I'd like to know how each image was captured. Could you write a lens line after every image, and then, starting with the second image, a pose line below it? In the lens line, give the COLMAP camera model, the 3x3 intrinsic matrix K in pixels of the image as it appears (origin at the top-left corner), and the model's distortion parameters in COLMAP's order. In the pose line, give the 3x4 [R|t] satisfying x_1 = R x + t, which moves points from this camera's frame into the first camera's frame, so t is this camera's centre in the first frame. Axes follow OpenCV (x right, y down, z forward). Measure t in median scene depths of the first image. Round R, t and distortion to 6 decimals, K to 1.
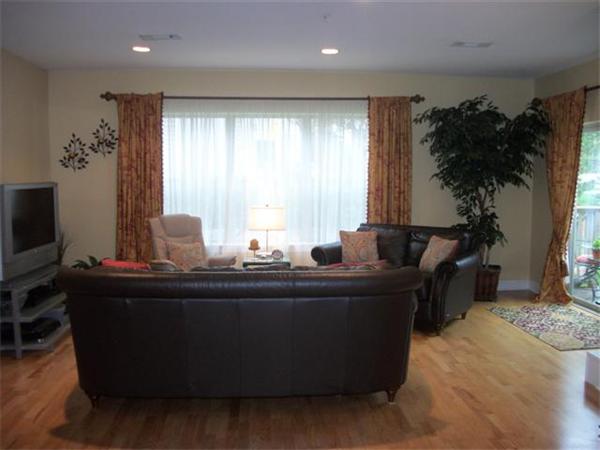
lens RADIAL K [[570.8, 0, 300.0], [0, 570.8, 225.0], [0, 0, 1]] dist [-0.163308, 0.103595]
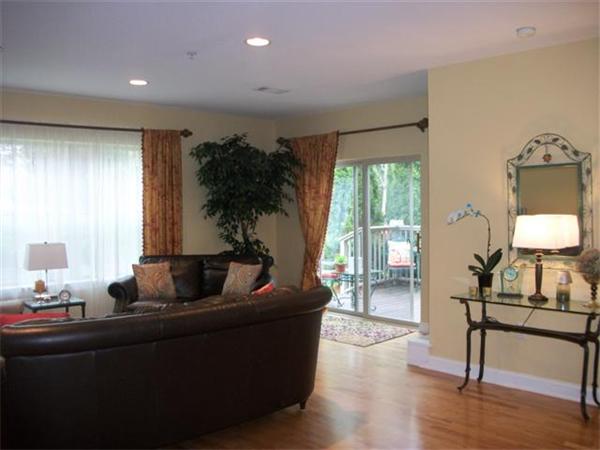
lens RADIAL K [[570.8, 0, 300.0], [0, 570.8, 225.0], [0, 0, 1]] dist [-0.163308, 0.103595]
pose [[0.782653, -0.030606, 0.621705, -0.283345], [0.062042, 0.997652, -0.028990, -0.010846], [-0.619359, 0.061261, 0.782715, 0.060316]]
